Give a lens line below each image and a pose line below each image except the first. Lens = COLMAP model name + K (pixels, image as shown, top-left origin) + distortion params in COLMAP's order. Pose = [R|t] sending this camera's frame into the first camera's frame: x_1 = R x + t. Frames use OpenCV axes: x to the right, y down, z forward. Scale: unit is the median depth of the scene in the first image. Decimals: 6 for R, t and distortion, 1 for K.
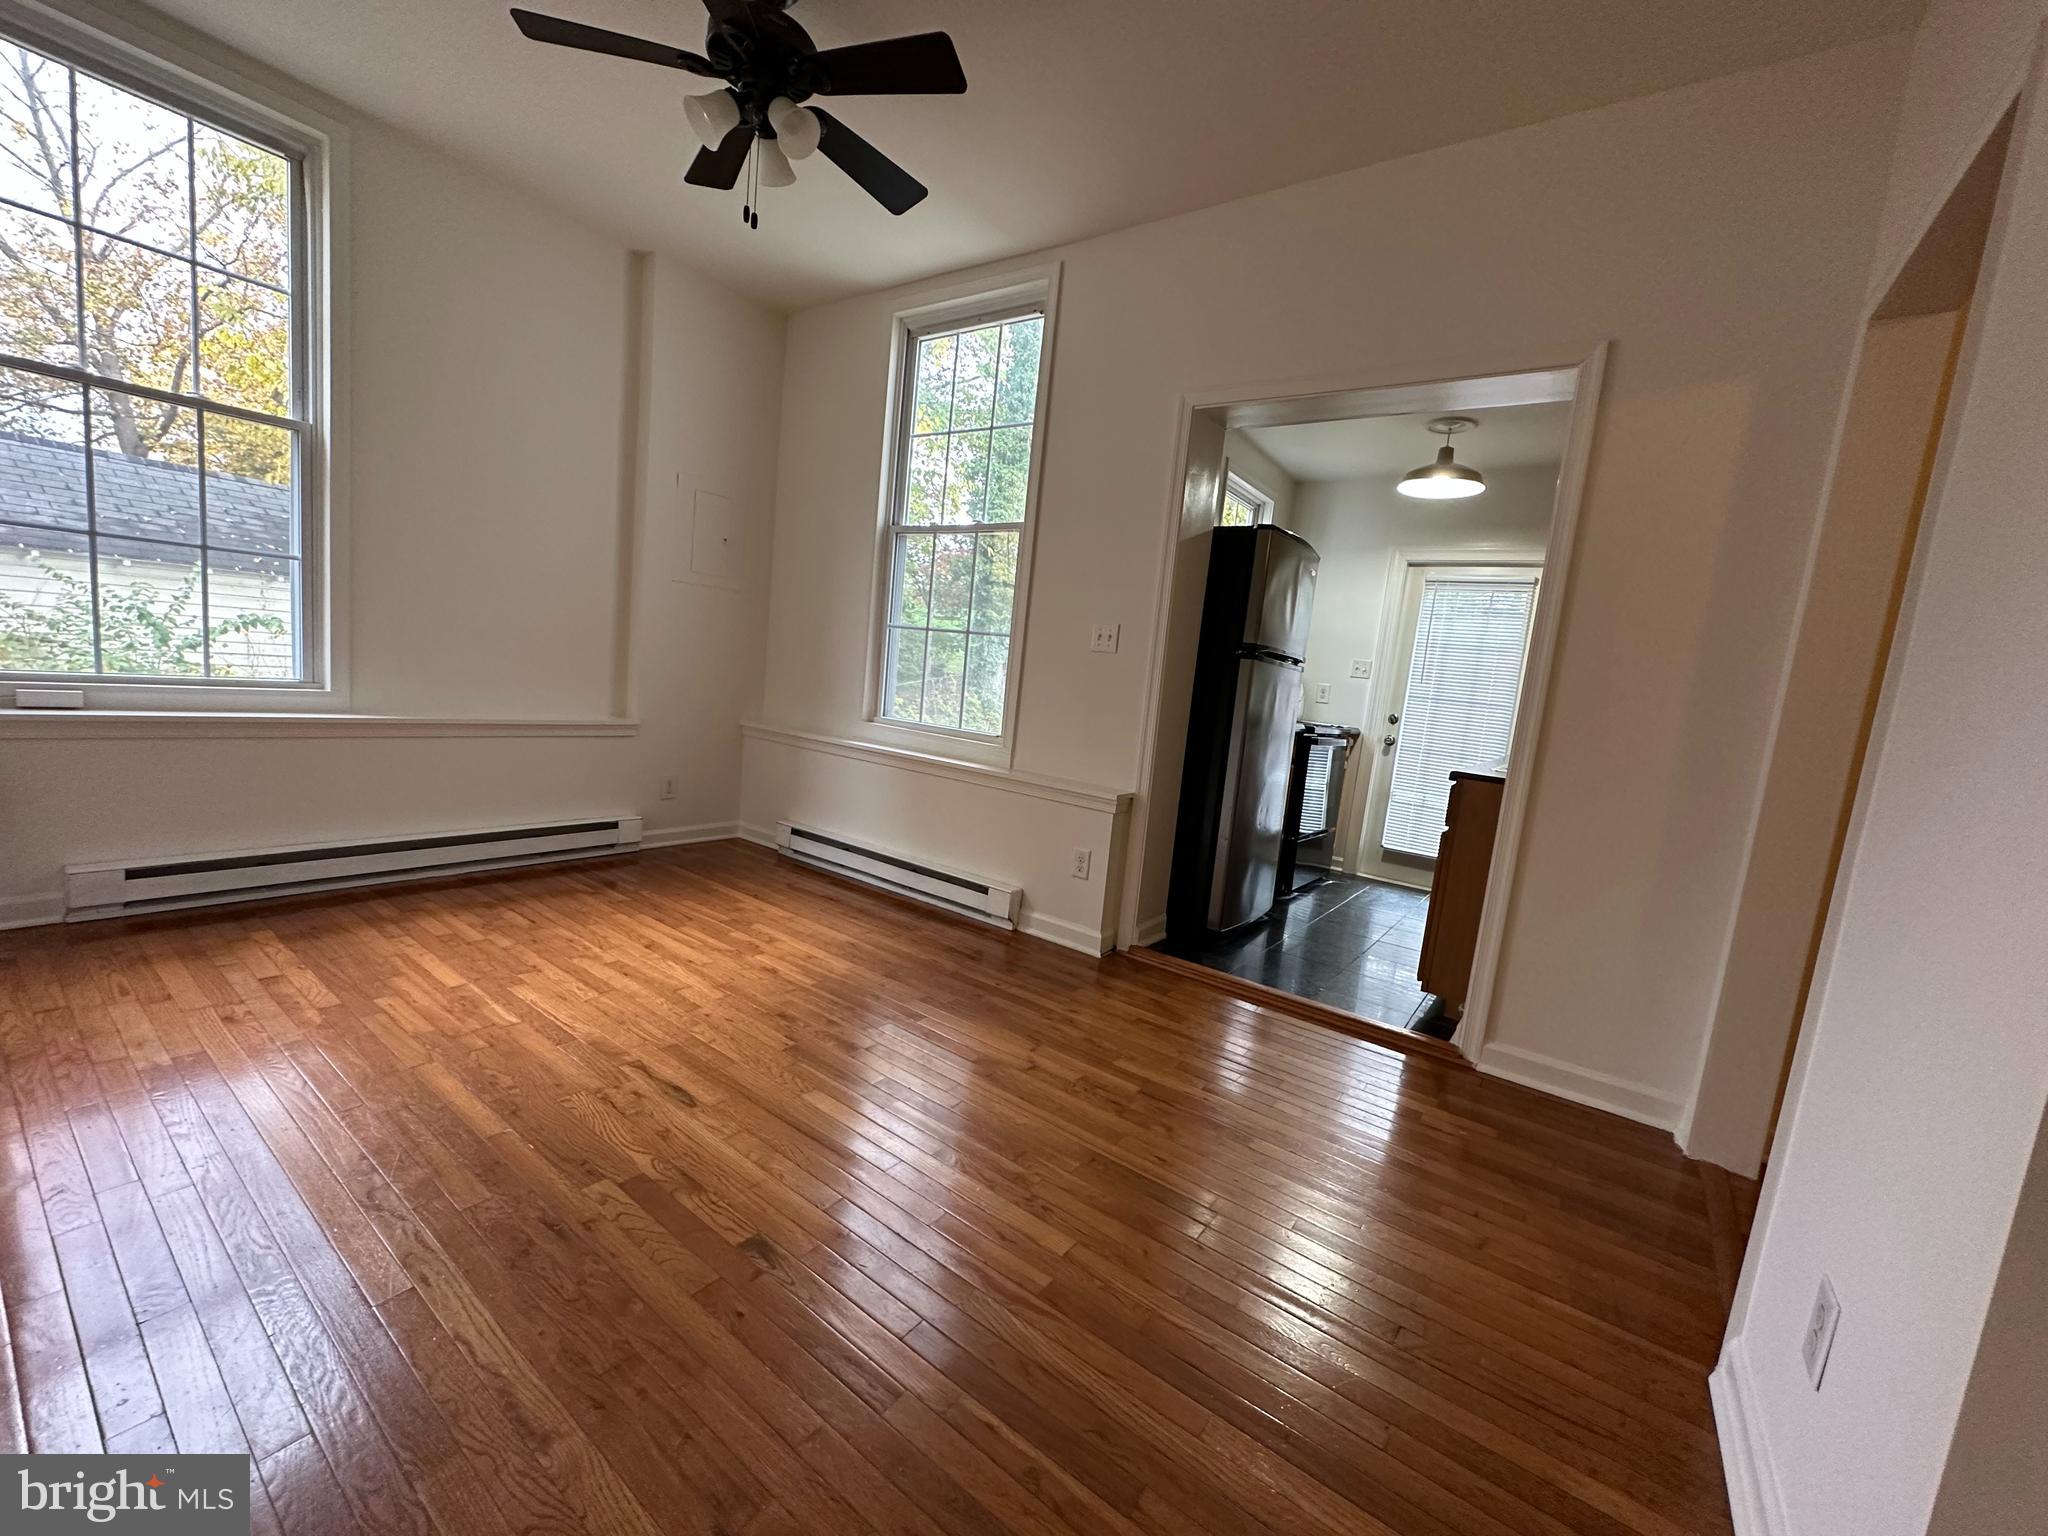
lens RADIAL K [[808.9, 0, 1028.5], [0, 808.9, 771.2], [0, 0, 1]] dist [-0.006557, -0.000259]
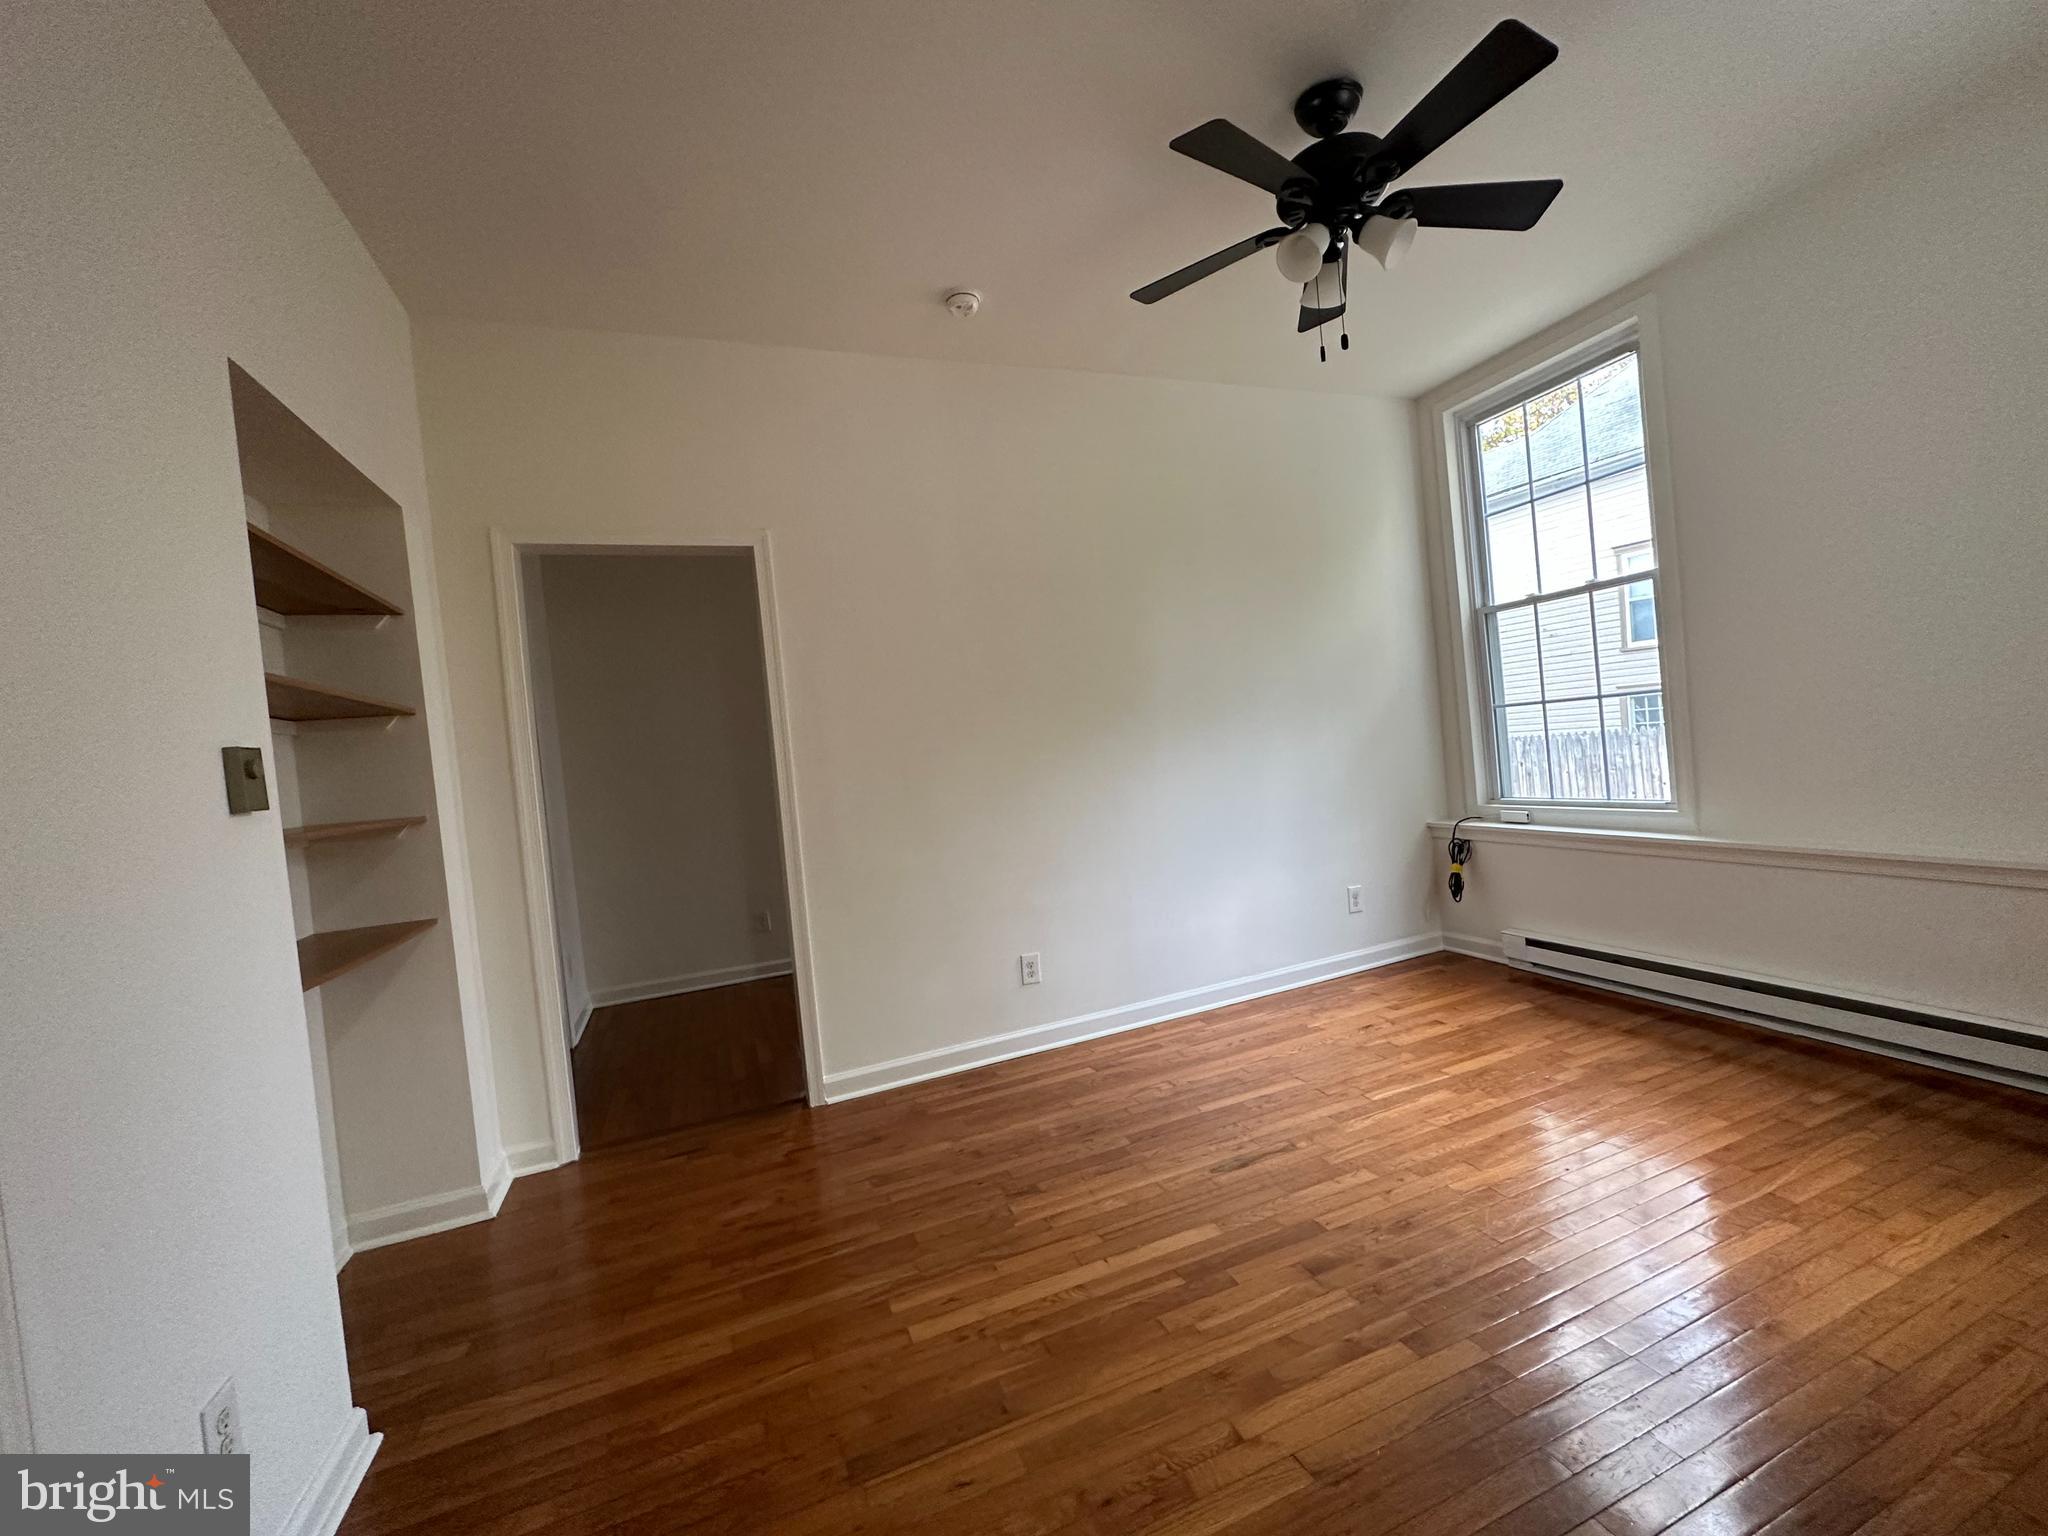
lens RADIAL K [[814.5, 0, 1022.9], [0, 814.5, 766.4], [0, 0, 1]] dist [-0.000727, 0.000145]
pose [[-0.558998, -0.033031, -0.828511, 0.508100], [-0.068977, 0.997595, 0.006767, -0.114033], [0.826295, 0.060931, -0.559932, 0.946270]]
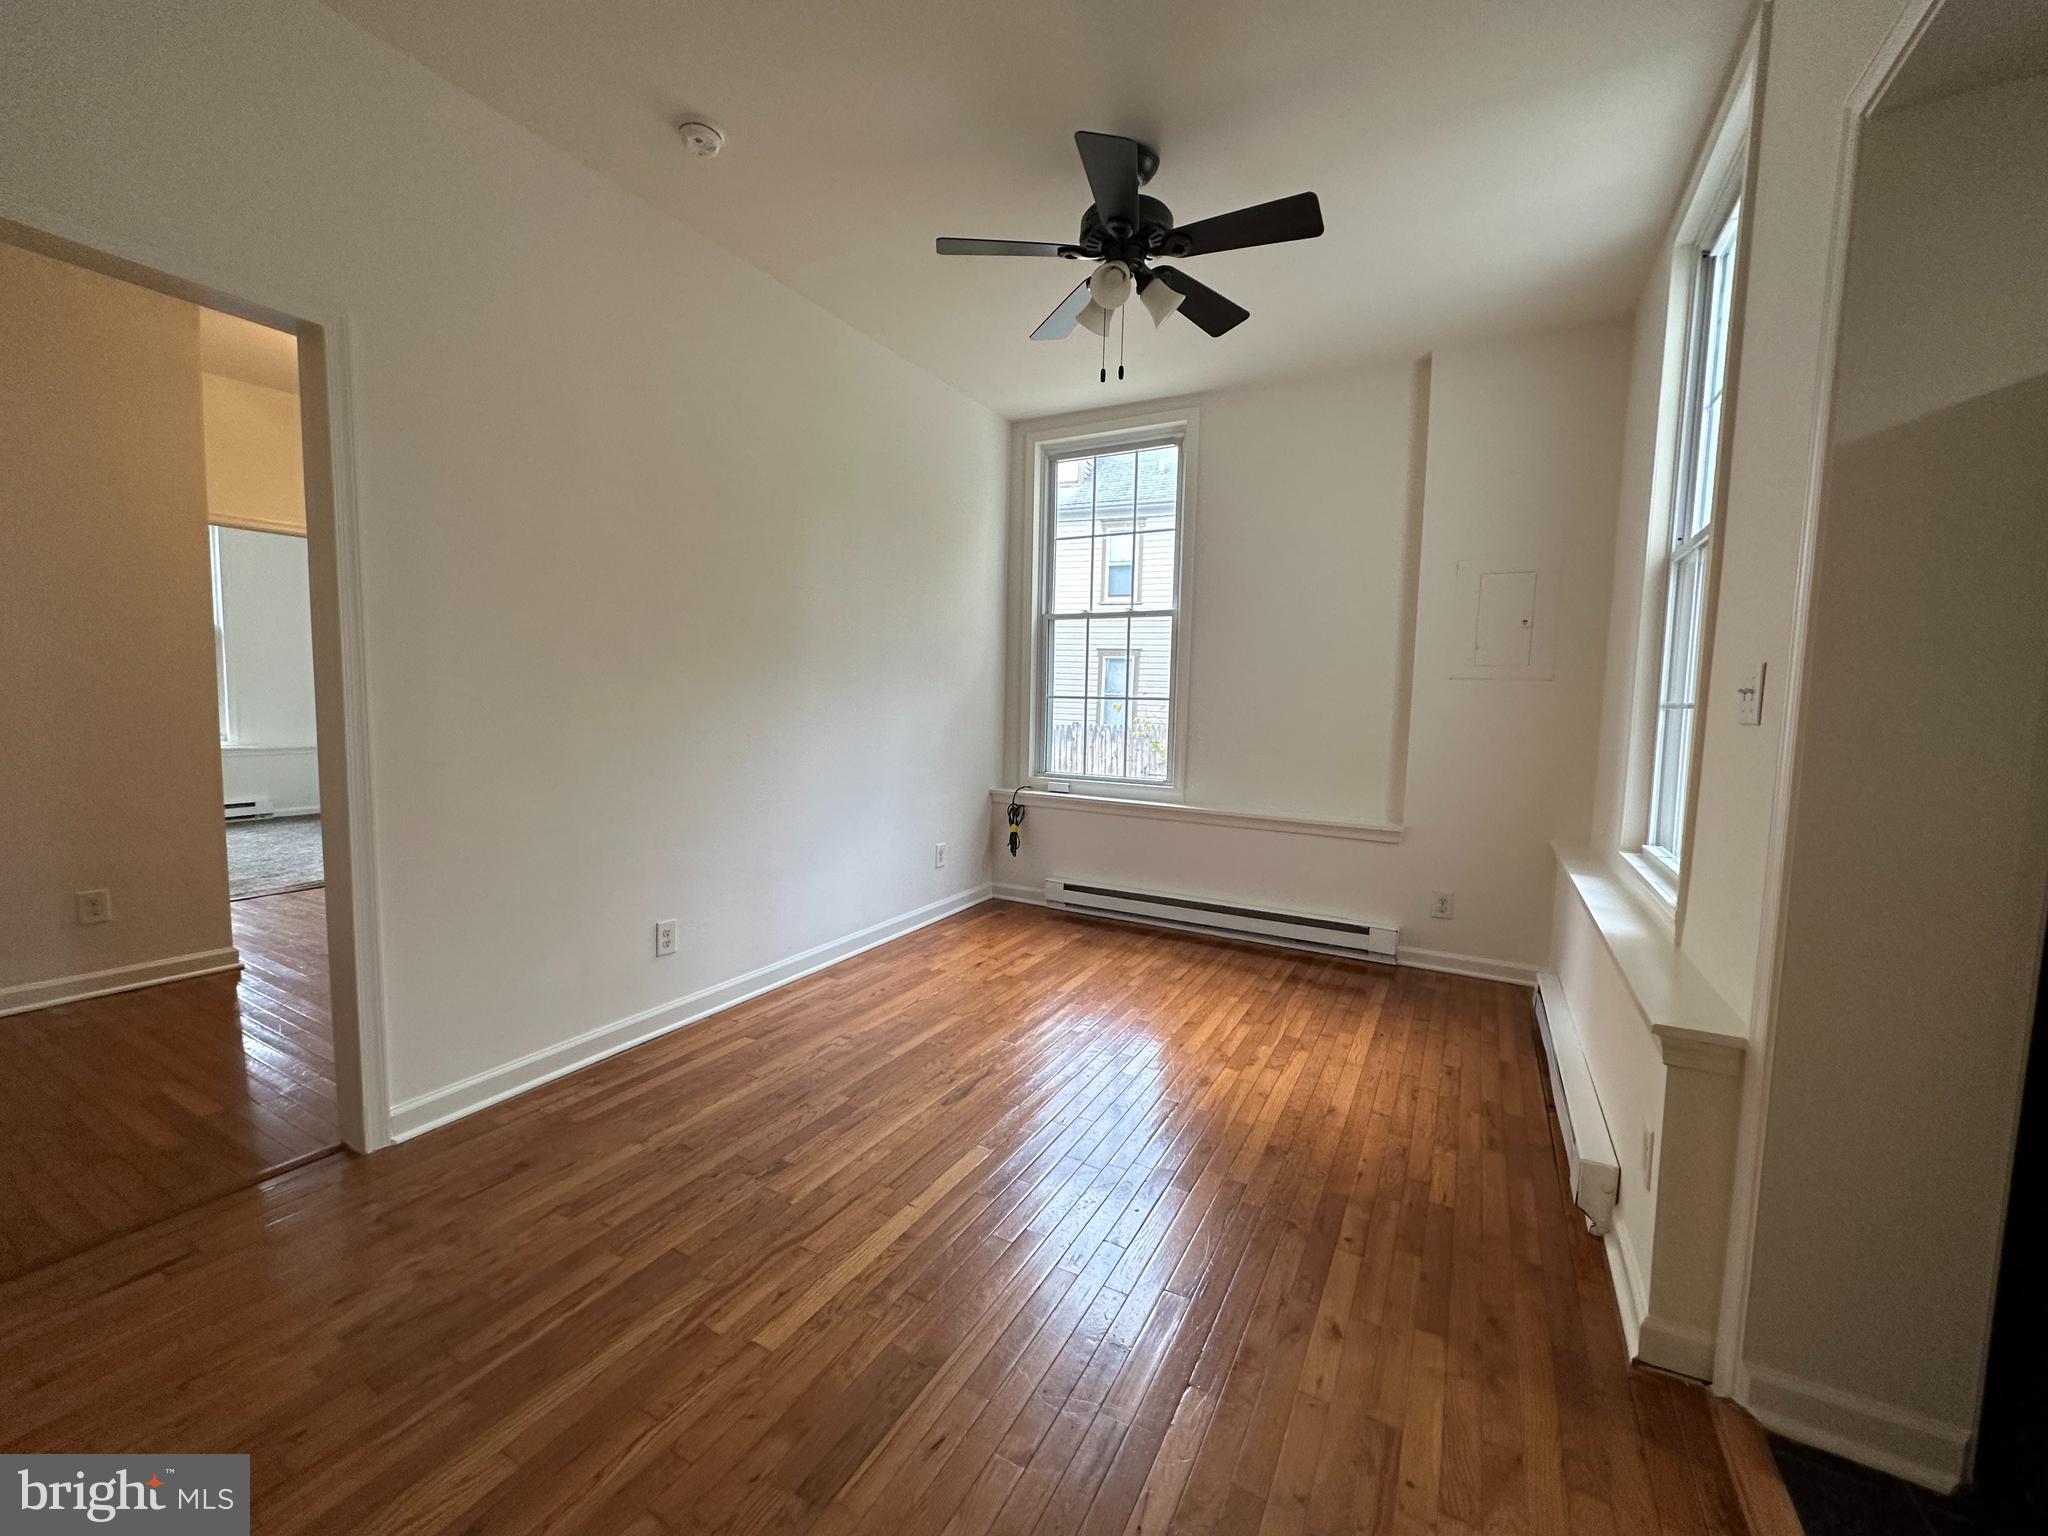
lens RADIAL K [[814.5, 0, 1022.9], [0, 814.5, 766.4], [0, 0, 1]] dist [-0.000727, 0.000145]
pose [[0.110536, -0.016637, -0.993733, 0.587136], [-0.138233, 0.989884, -0.031949, -0.056900], [0.984212, 0.140898, 0.107118, 0.613127]]
